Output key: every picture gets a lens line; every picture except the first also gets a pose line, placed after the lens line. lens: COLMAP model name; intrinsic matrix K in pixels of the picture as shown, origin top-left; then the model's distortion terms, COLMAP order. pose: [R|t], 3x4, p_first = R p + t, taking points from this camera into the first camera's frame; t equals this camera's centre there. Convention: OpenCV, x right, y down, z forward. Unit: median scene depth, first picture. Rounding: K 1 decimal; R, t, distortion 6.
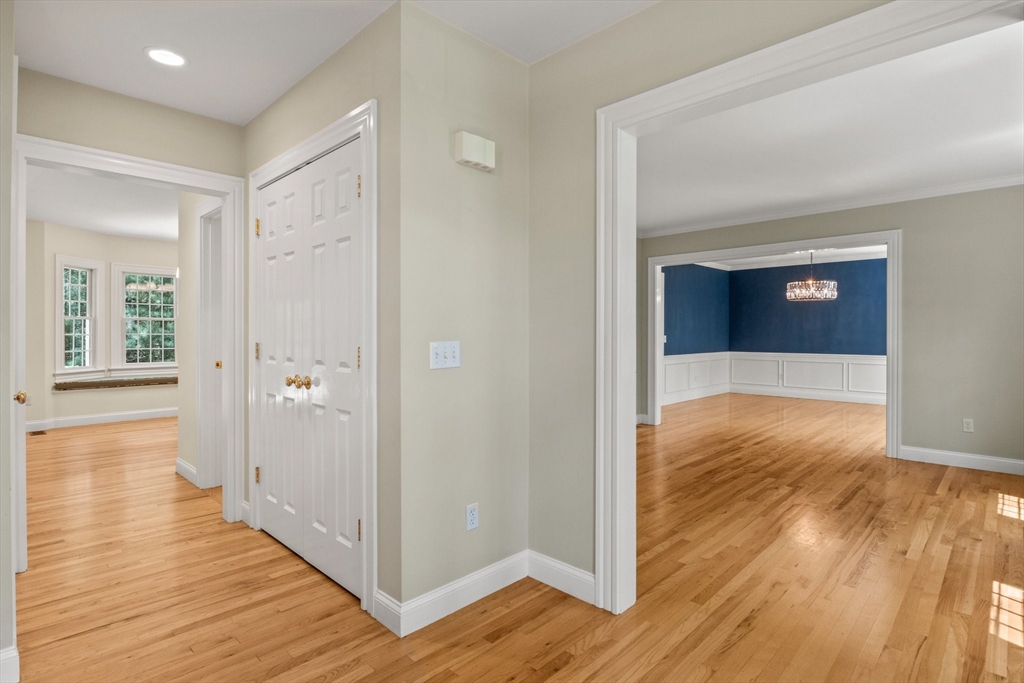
lens RADIAL K [[518.1, 0, 525.4], [0, 518.1, 336.2], [0, 0, 1]] dist [-0.000191, 0.000004]
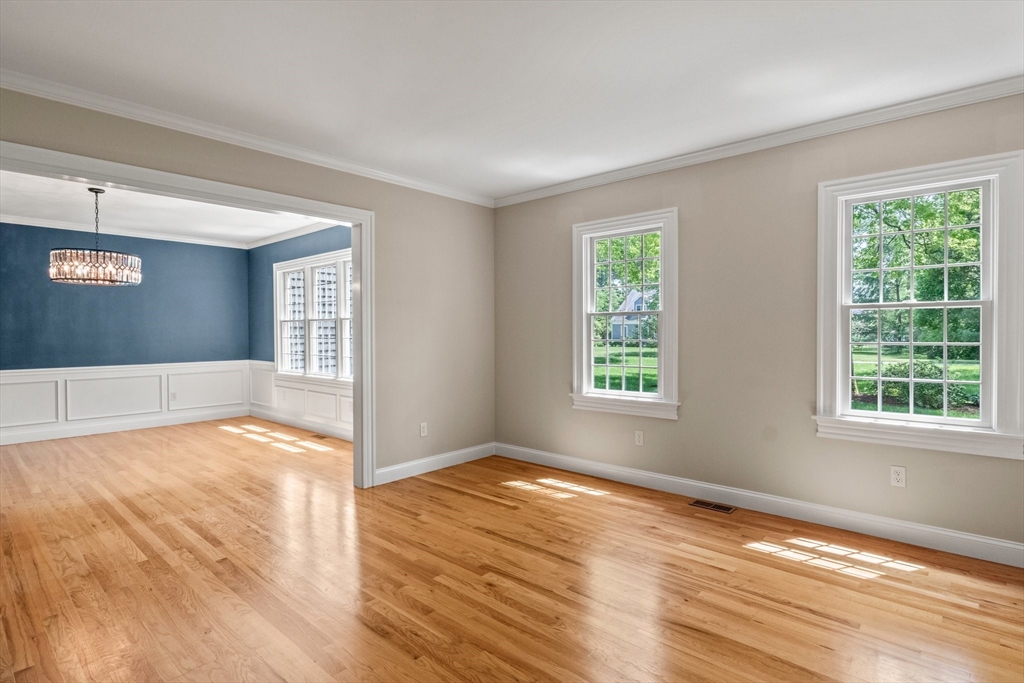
lens RADIAL K [[518.1, 0, 525.4], [0, 518.1, 336.2], [0, 0, 1]] dist [-0.000191, 0.000004]
pose [[-0.034476, -0.019318, 0.999219, -0.139028], [0.012797, 0.999723, 0.019770, -0.023392], [-0.999324, 0.013469, -0.034220, 0.934880]]
